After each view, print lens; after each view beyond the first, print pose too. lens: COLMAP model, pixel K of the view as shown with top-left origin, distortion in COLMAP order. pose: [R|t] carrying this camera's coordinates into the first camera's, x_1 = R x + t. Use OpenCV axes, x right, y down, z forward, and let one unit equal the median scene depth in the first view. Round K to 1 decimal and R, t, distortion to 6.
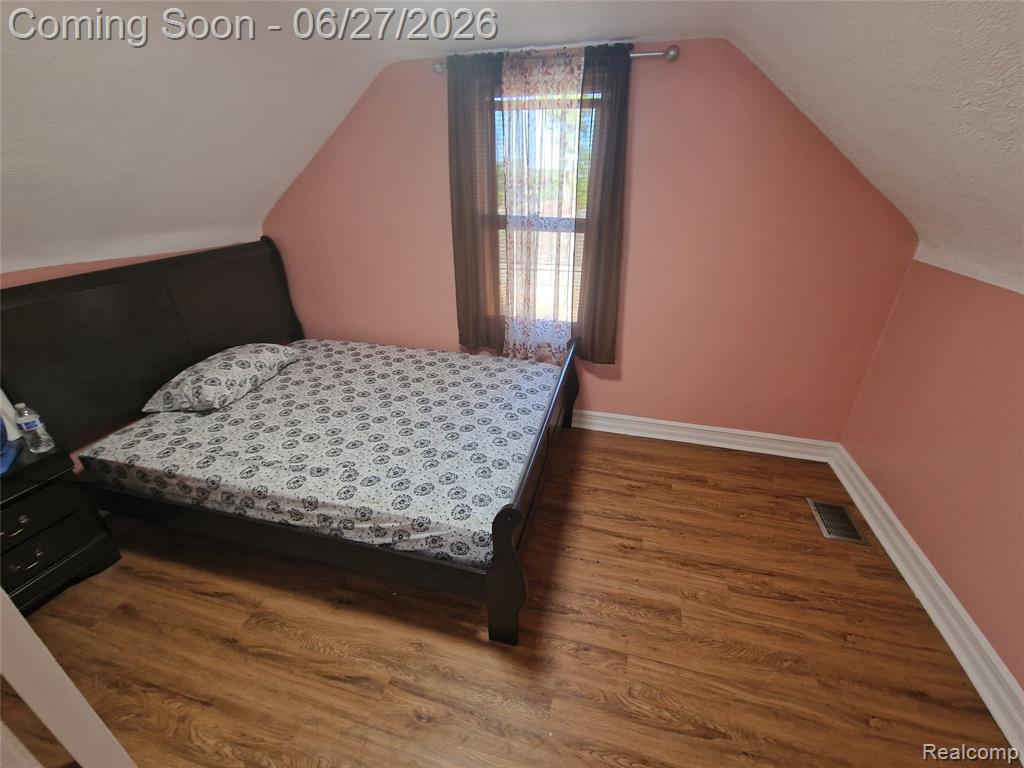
lens RADIAL K [[422.3, 0, 507.5], [0, 422.3, 388.9], [0, 0, 1]] dist [0.001099, -0.003236]
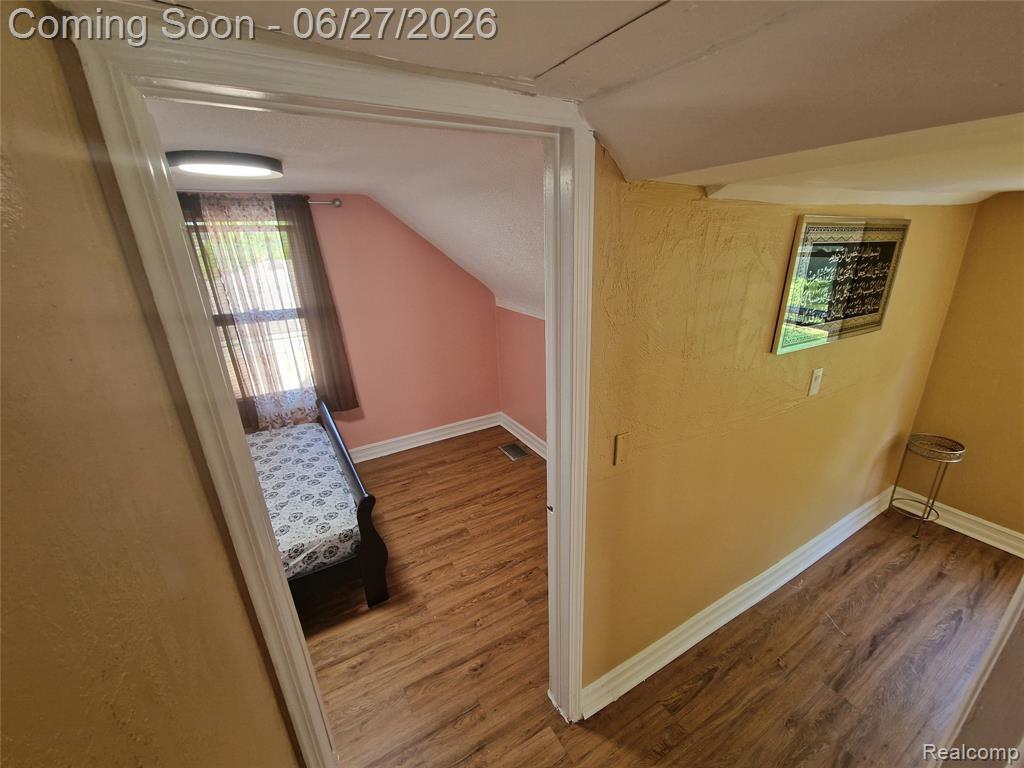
lens RADIAL K [[422.3, 0, 515.0], [0, 422.3, 385.4], [0, 0, 1]] dist [0.001099, -0.003236]
pose [[0.695914, -0.262301, 0.668507, -0.354760], [0.341077, 0.939935, 0.013741, 0.034899], [-0.631957, 0.218450, 0.743579, -0.404325]]
